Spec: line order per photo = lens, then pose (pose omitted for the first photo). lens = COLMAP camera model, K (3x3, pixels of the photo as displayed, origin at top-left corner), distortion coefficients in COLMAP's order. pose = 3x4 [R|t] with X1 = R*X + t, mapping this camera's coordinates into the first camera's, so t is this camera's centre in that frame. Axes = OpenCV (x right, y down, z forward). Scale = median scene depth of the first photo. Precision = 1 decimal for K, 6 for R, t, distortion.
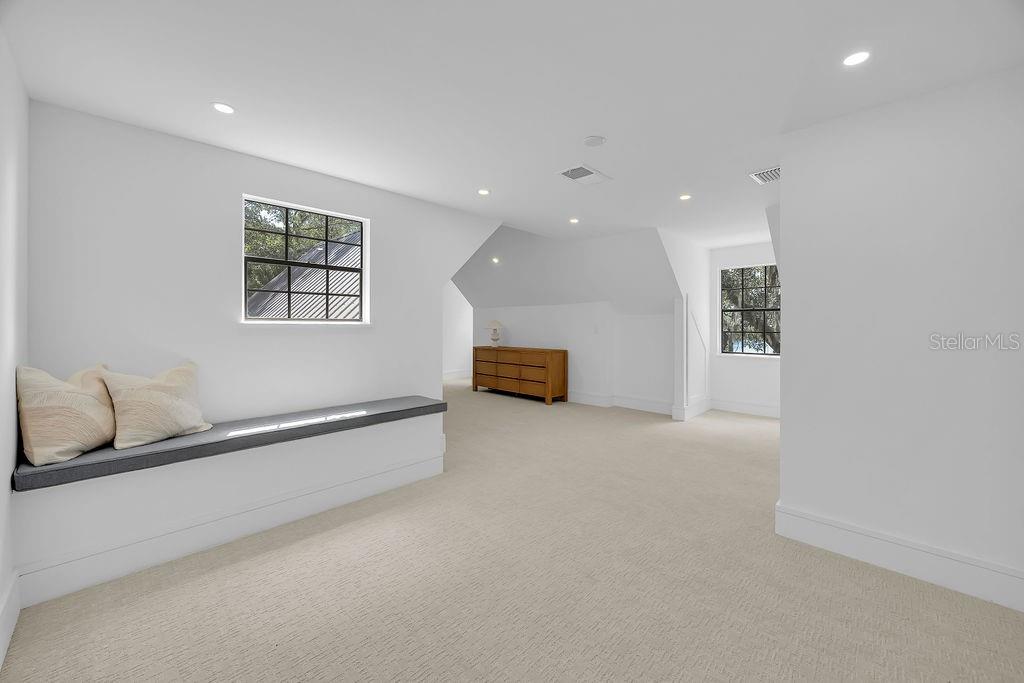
lens RADIAL K [[392.4, 0, 513.2], [0, 392.4, 333.4], [0, 0, 1]] dist [0.000354, -0.000028]
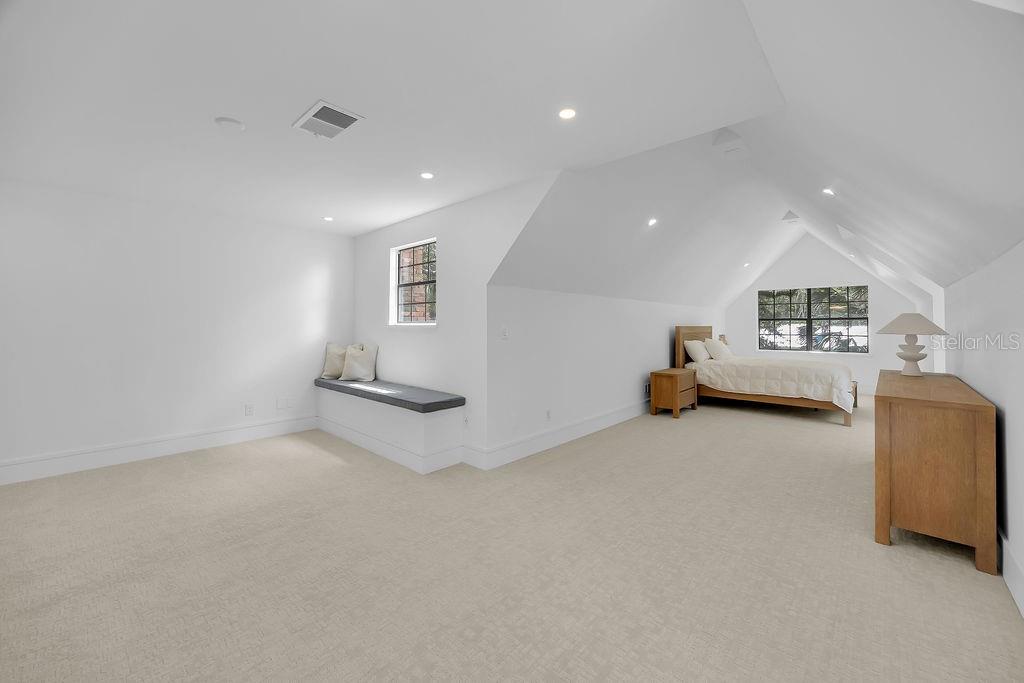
lens RADIAL K [[392.6, 0, 518.2], [0, 392.6, 322.0], [0, 0, 1]] dist [-0.000690, 0.000062]
pose [[0.047858, -0.011918, -0.998783, 0.609894], [-0.020694, 0.999702, -0.012921, -0.016616], [0.998640, 0.021287, 0.047597, 0.876047]]
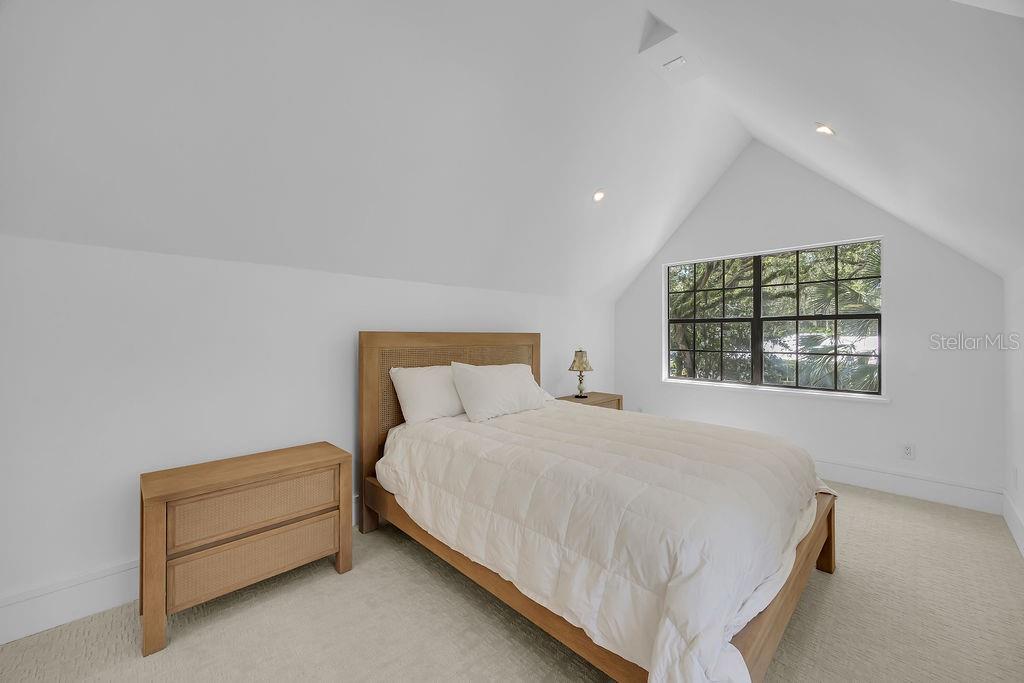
lens RADIAL K [[392.4, 0, 513.2], [0, 392.4, 333.4], [0, 0, 1]] dist [0.000354, -0.000028]
pose [[-0.010057, -0.006131, -0.999931, -0.218863], [-0.023332, 0.999710, -0.005895, -0.030935], [0.999677, 0.023271, -0.010197, 1.728723]]
